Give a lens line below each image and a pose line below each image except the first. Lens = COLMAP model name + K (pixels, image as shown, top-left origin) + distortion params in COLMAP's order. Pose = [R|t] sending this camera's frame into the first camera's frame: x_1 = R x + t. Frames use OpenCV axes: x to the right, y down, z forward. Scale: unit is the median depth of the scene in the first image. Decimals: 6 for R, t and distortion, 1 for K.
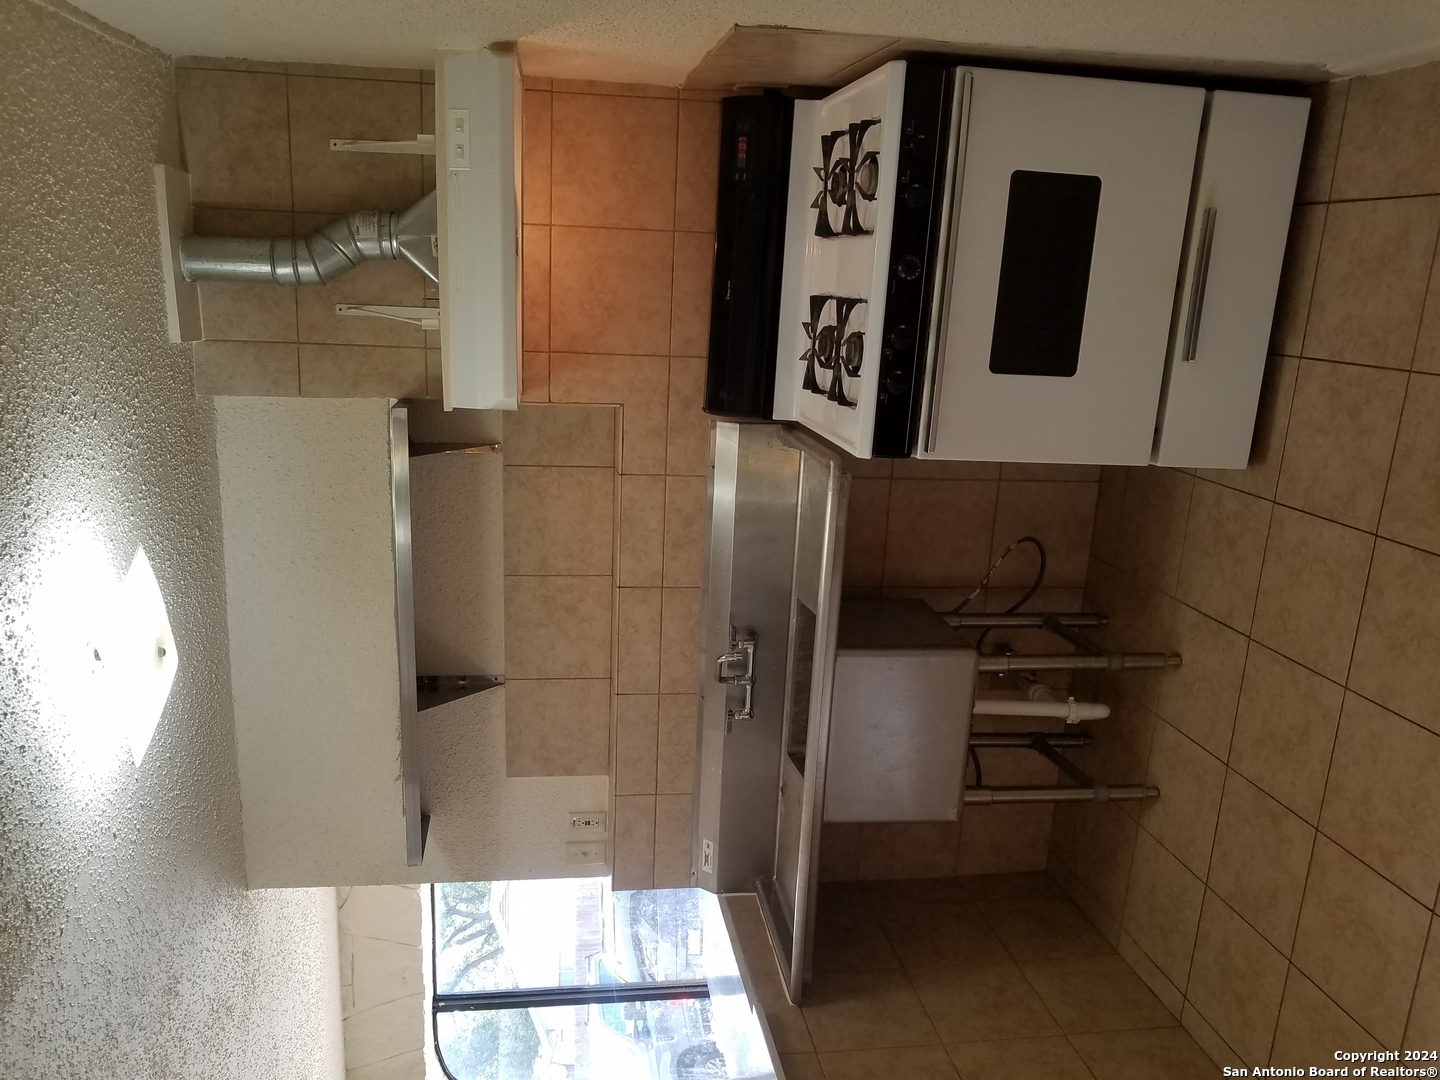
lens RADIAL K [[1139.5, 0, 693.7], [0, 1139.5, 587.4], [0, 0, 1]] dist [0.007581, 0.004501]
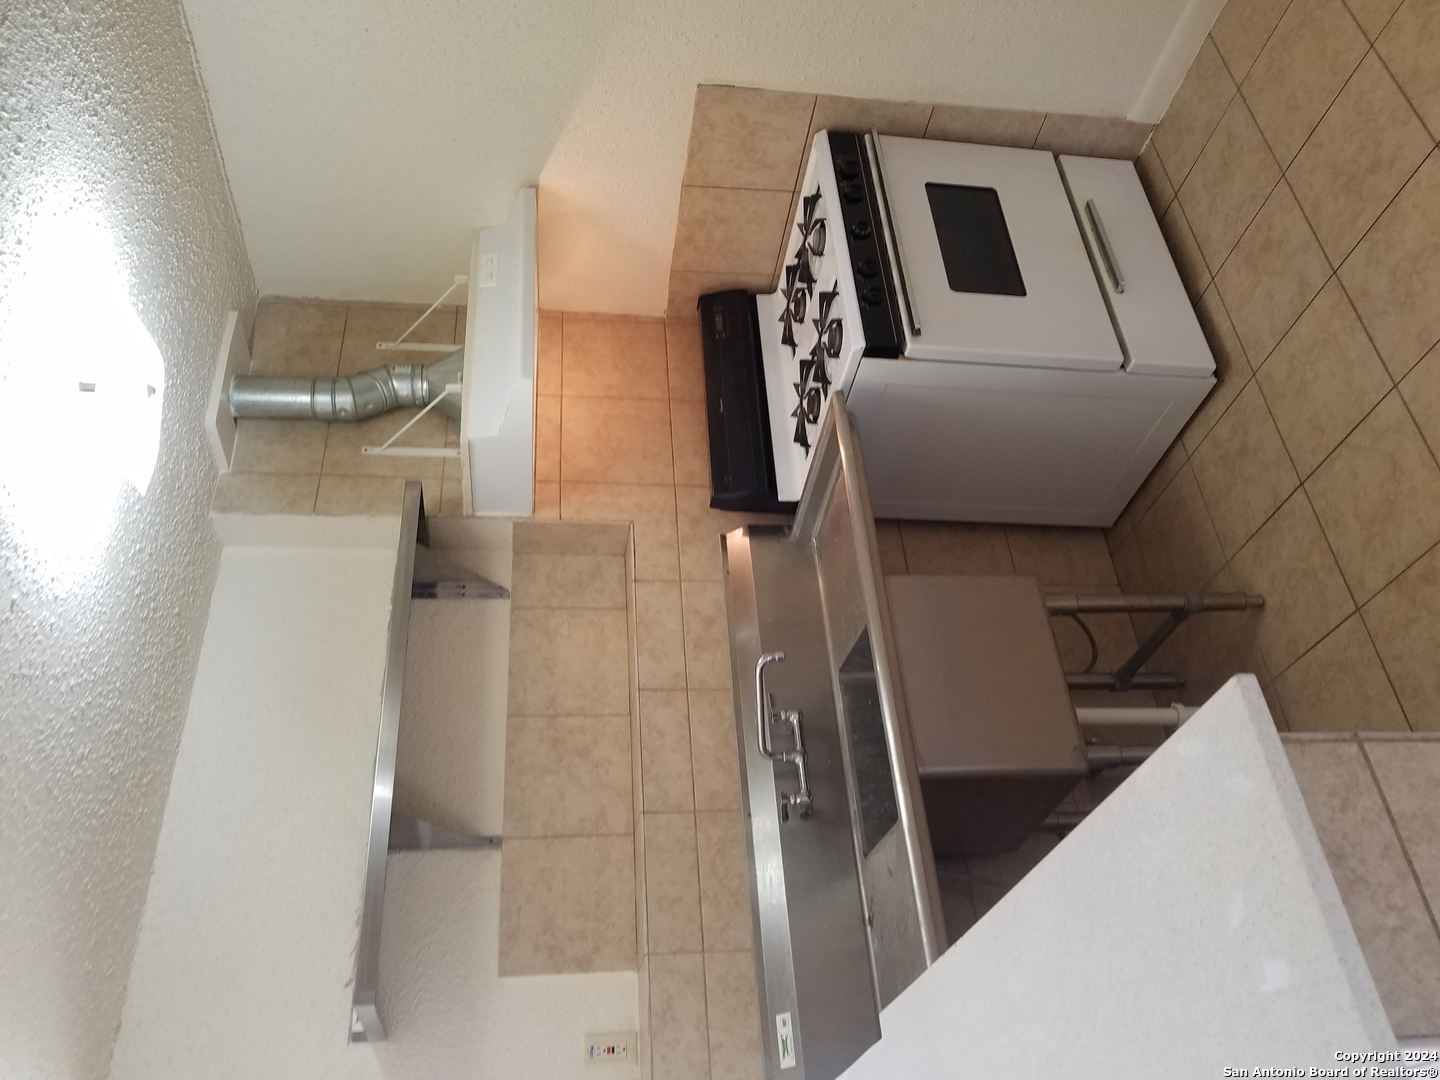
lens RADIAL K [[1139.5, 0, 727.3], [0, 1139.5, 533.4], [0, 0, 1]] dist [0.007581, 0.004501]
pose [[0.993301, -0.081879, 0.081546, -0.063263], [0.115200, 0.646068, -0.754536, 0.642840], [0.009096, 0.758876, 0.651172, 0.352281]]
